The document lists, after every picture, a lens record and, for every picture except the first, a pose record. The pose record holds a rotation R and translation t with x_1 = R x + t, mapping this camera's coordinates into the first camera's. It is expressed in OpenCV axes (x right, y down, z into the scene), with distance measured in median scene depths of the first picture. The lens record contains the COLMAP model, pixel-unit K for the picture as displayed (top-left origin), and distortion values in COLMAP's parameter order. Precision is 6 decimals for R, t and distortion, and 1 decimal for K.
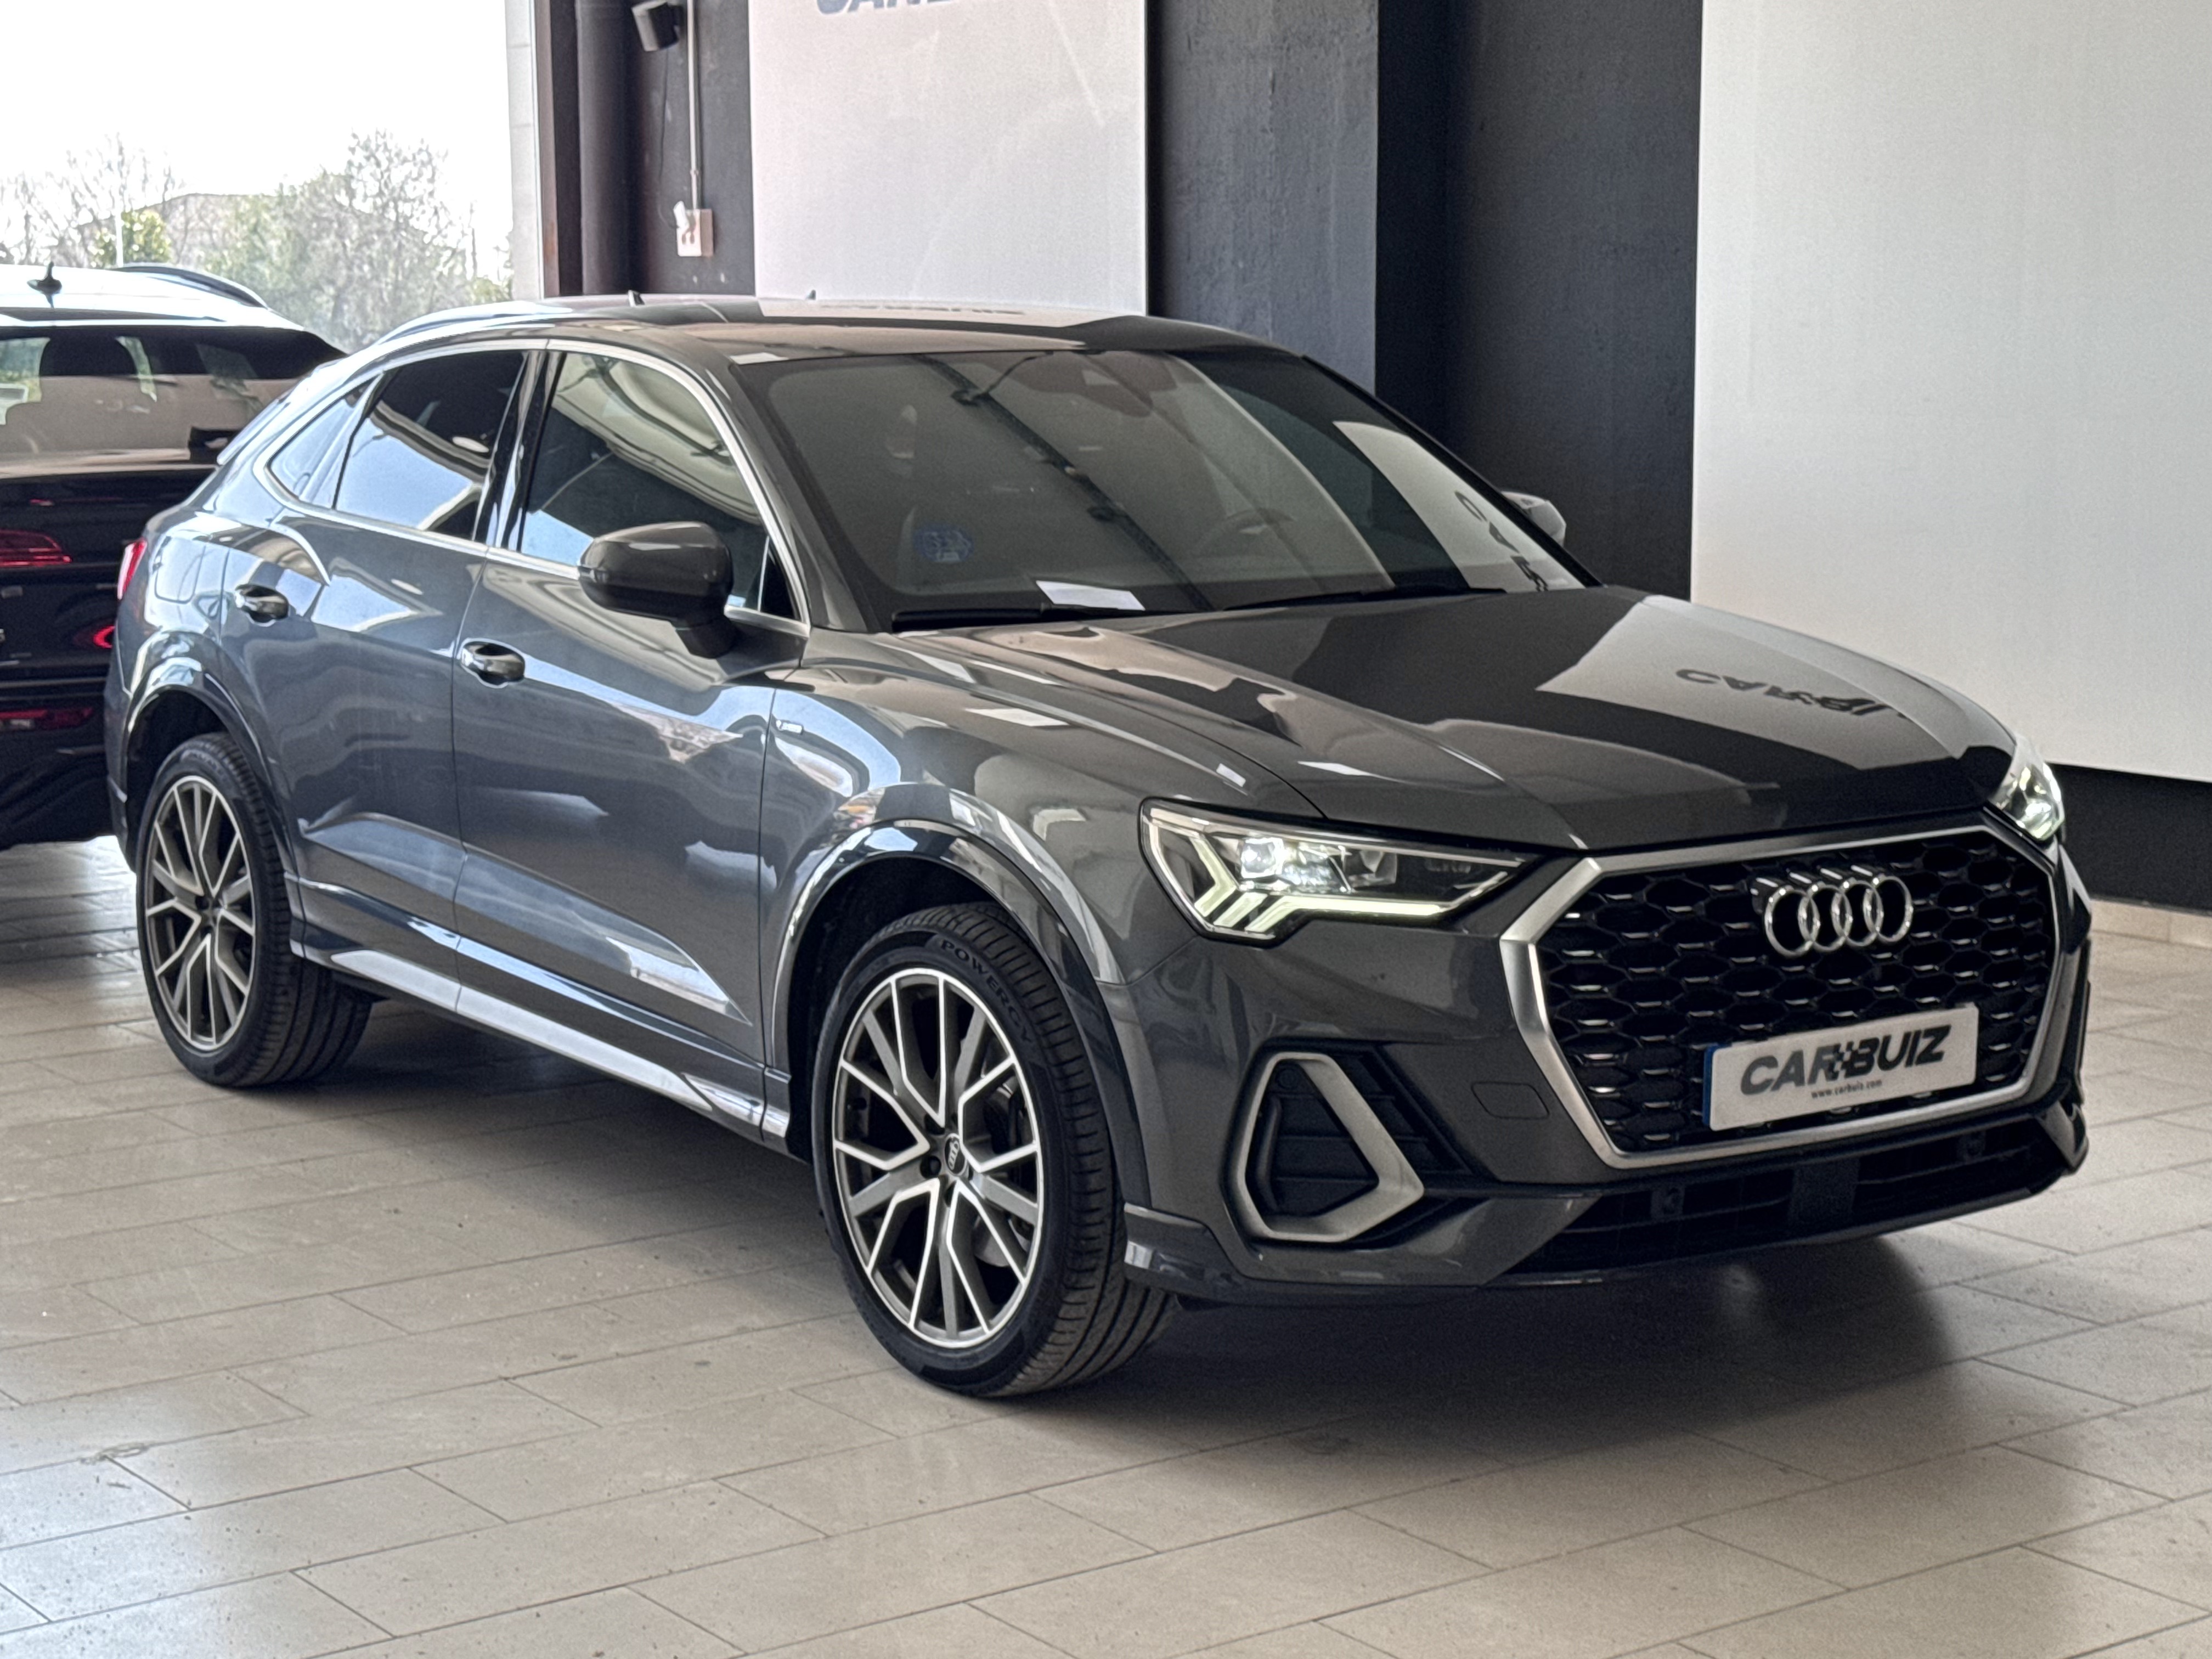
lens RADIAL K [[3633.8, 0, 1102.3], [0, 3633.8, 825.9], [0, 0, 1]] dist [0.139840, 0.000000]
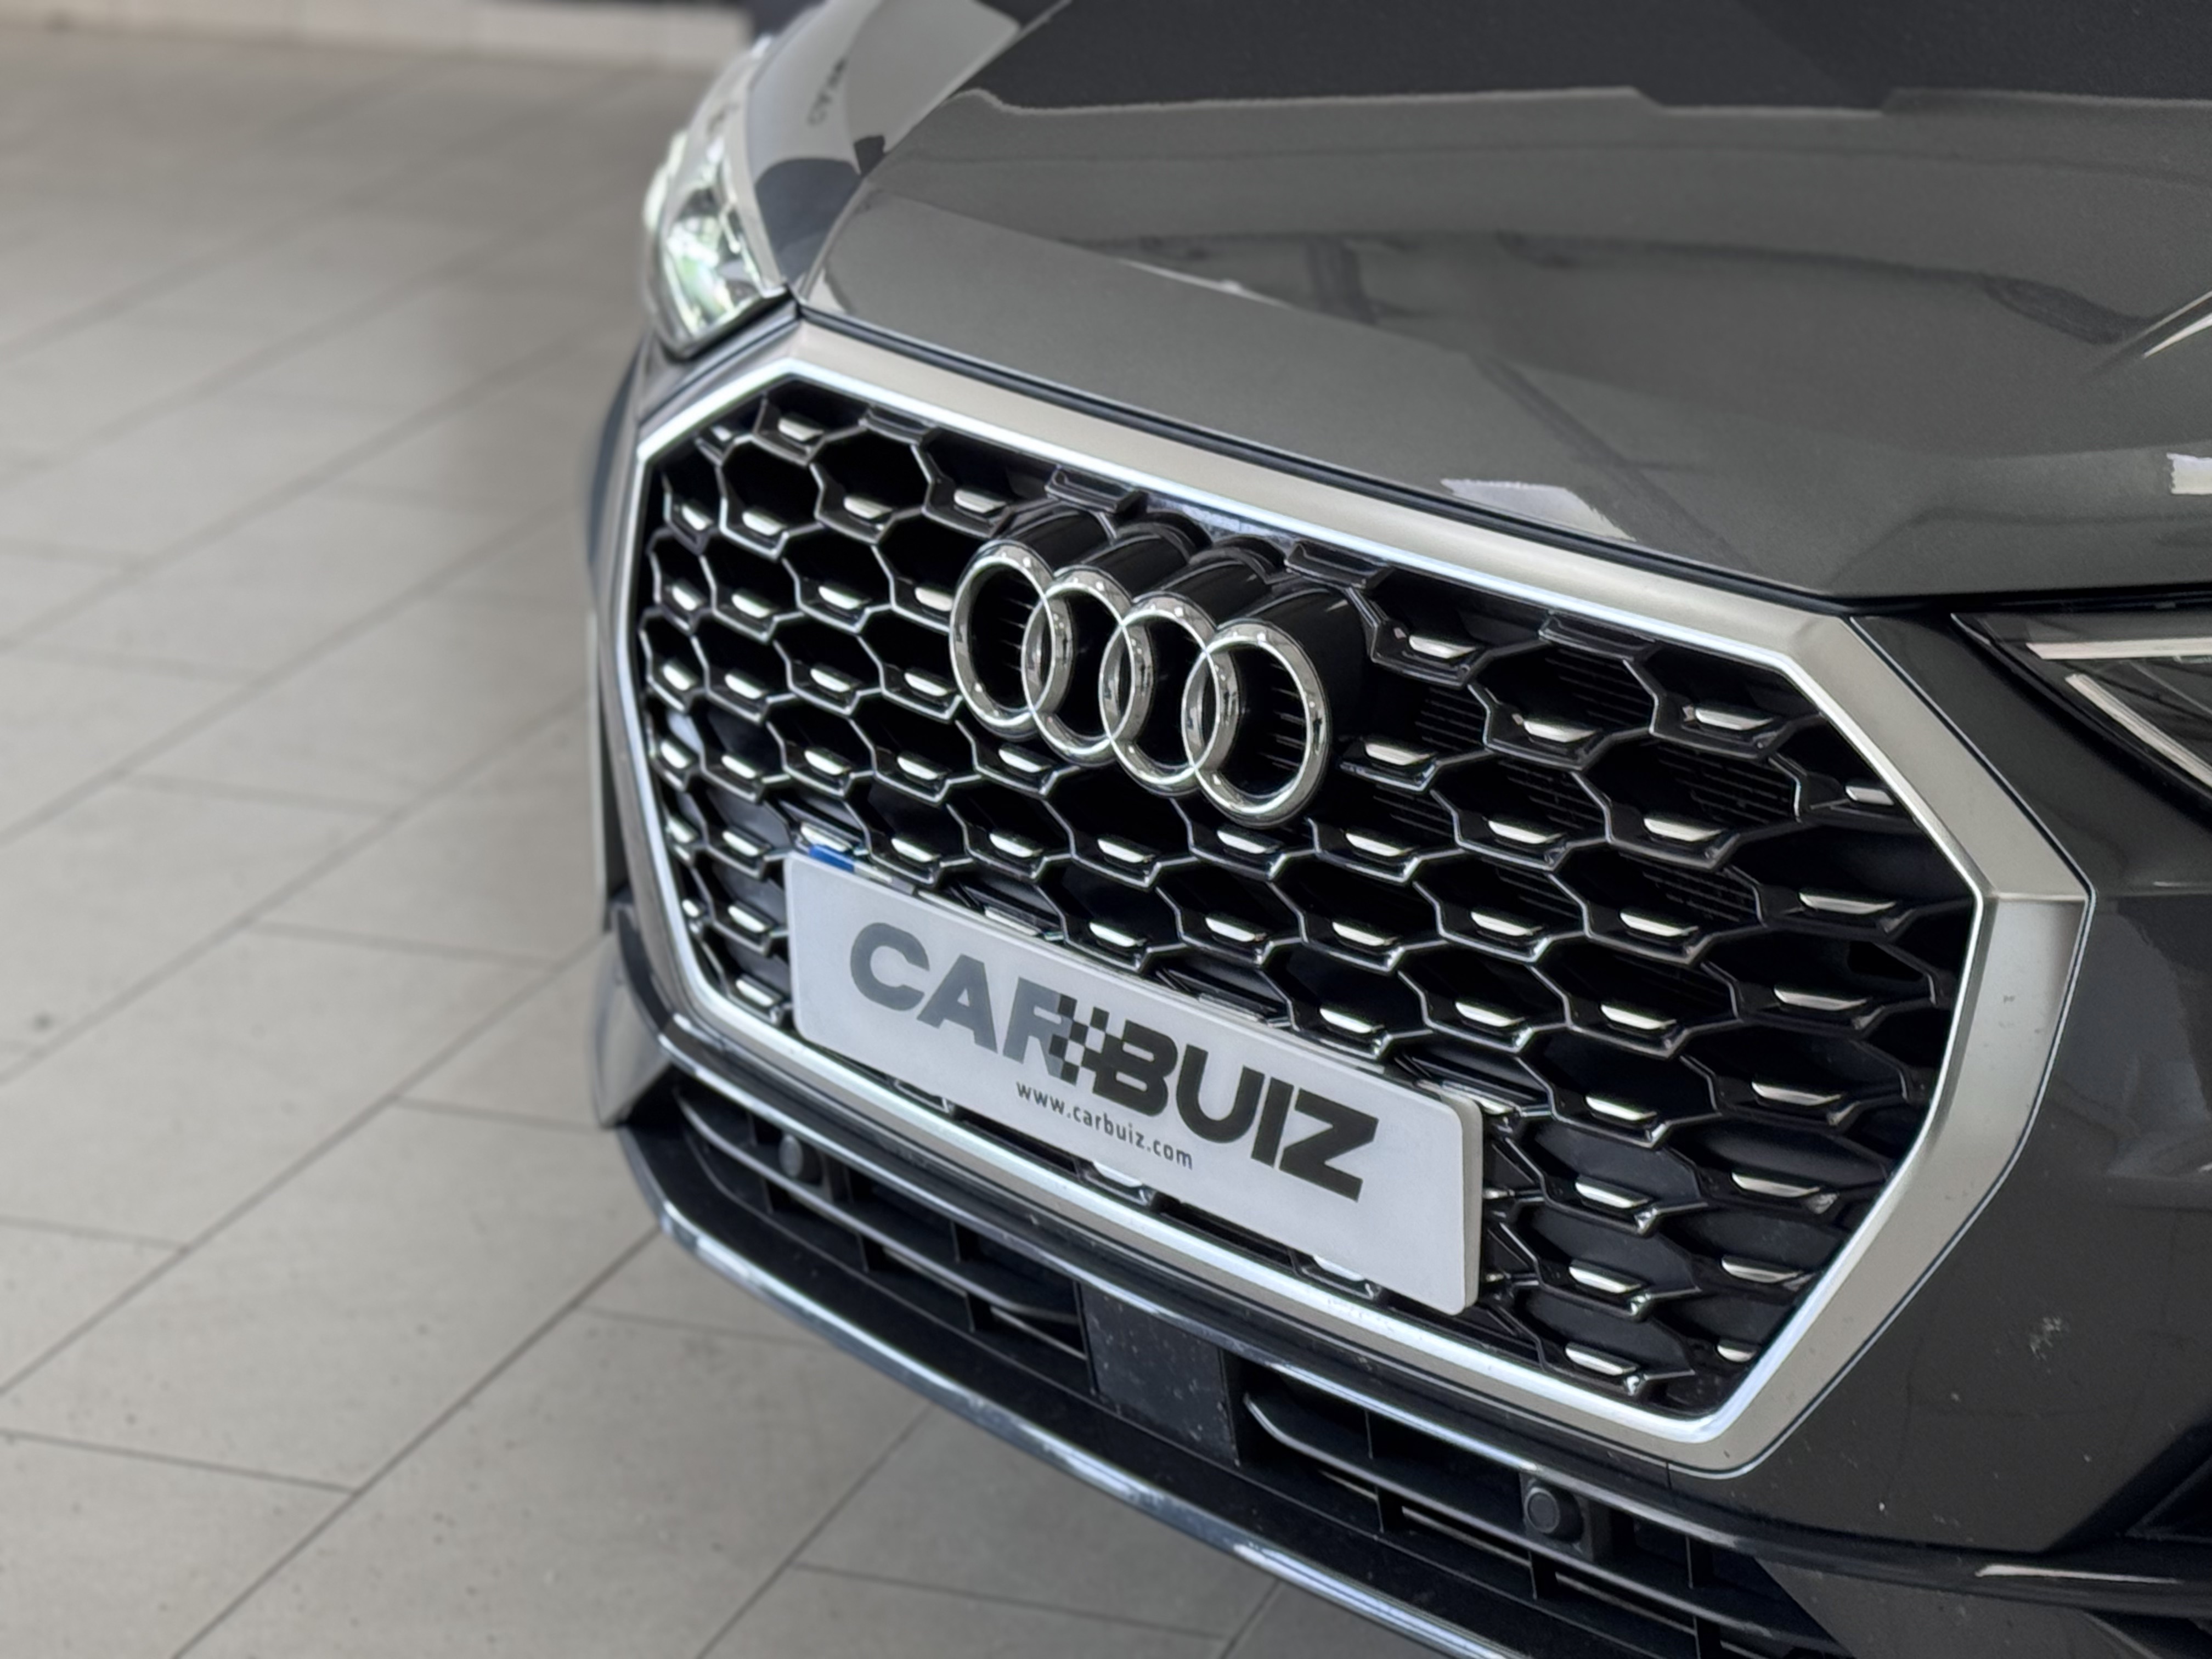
lens RADIAL K [[5173.2, 0, 1105.1], [0, 5173.2, 835.4], [0, 0, 1]] dist [0.131217, 0.000000]
pose [[0.113359, 0.341677, -0.932956, 0.693860], [-0.128424, 0.936170, 0.327250, -0.131403], [0.985219, 0.082717, 0.150003, 0.919340]]
